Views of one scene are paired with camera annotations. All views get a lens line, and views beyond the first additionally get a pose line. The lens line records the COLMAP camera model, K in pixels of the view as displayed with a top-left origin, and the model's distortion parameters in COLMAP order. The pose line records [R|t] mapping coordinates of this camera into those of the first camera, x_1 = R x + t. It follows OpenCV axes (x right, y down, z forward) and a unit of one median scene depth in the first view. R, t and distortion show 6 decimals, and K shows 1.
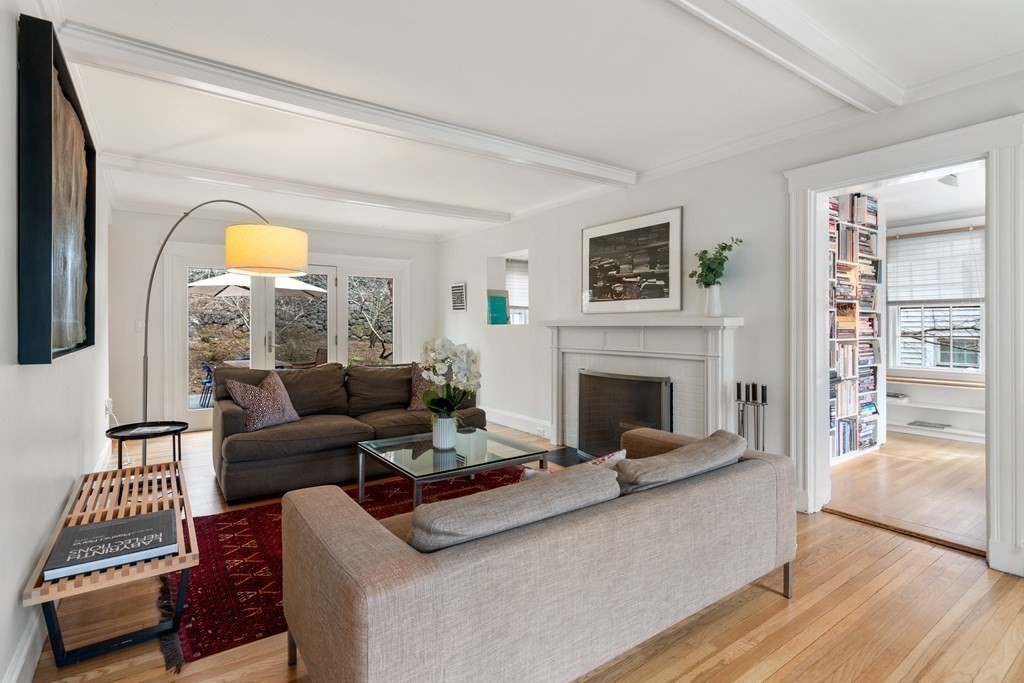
lens RADIAL K [[499.6, 0, 512.8], [0, 499.6, 329.0], [0, 0, 1]] dist [0.000550, 0.000134]
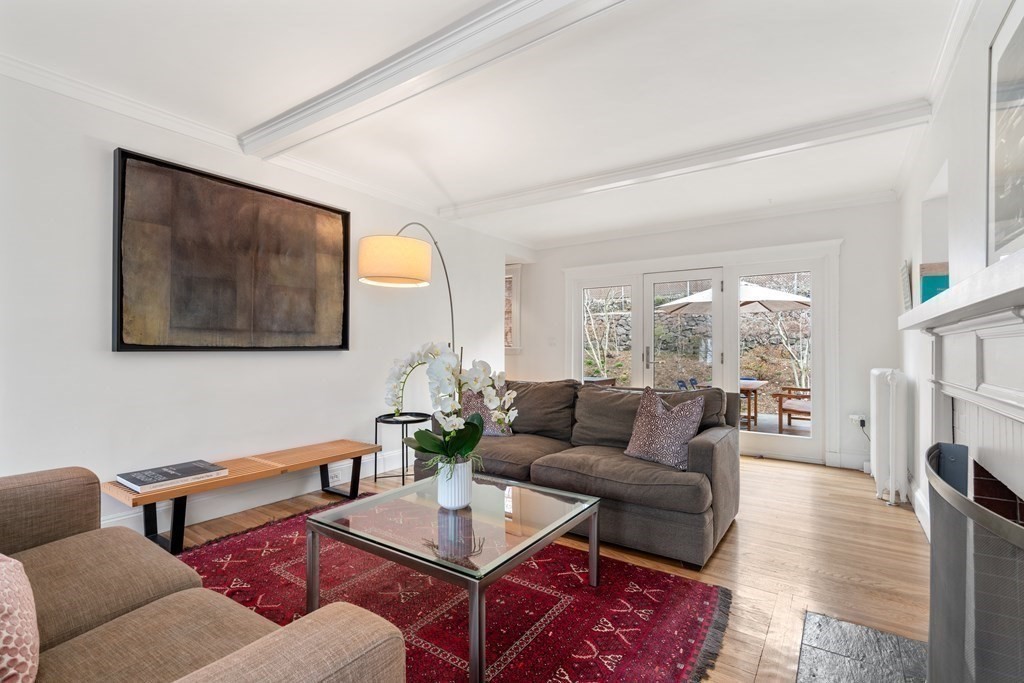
lens RADIAL K [[475.9, 0, 508.9], [0, 475.9, 336.1], [0, 0, 1]] dist [-0.015555, 0.000231]
pose [[0.336608, -0.021307, -0.941404, 0.221294], [-0.012314, 0.999559, -0.027026, 0.010418], [0.941564, 0.020690, 0.336198, 0.372646]]
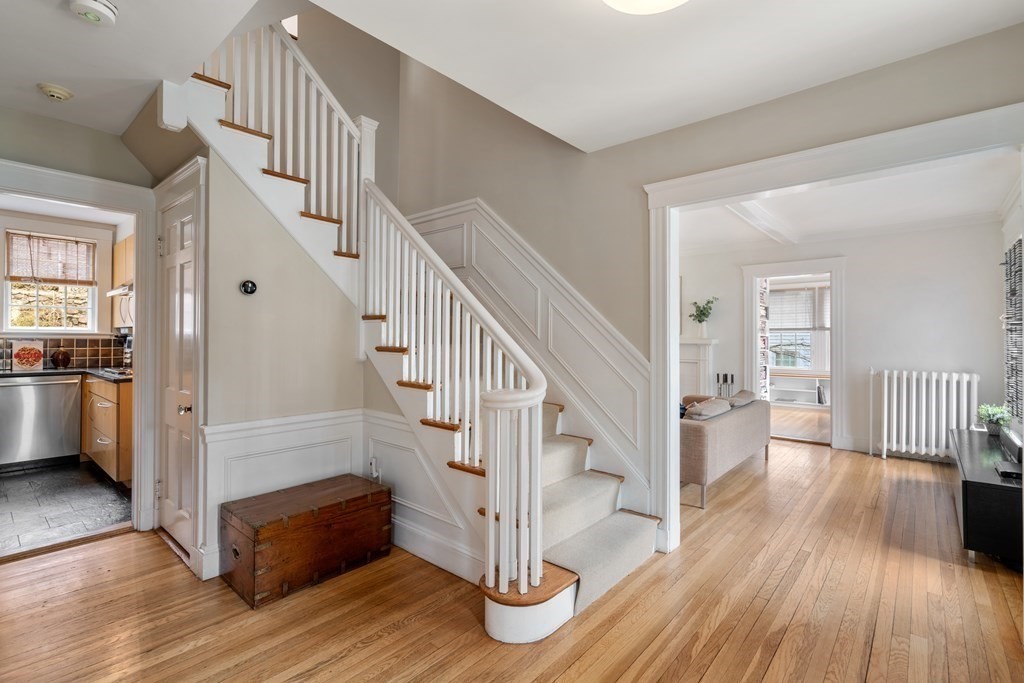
lens RADIAL K [[475.9, 0, 508.9], [0, 475.9, 336.1], [0, 0, 1]] dist [-0.015555, 0.000231]
pose [[0.972647, 0.007069, 0.232179, -0.741027], [-0.003388, 0.999862, -0.016252, -0.003004], [-0.232262, 0.015021, 0.972537, -0.573654]]
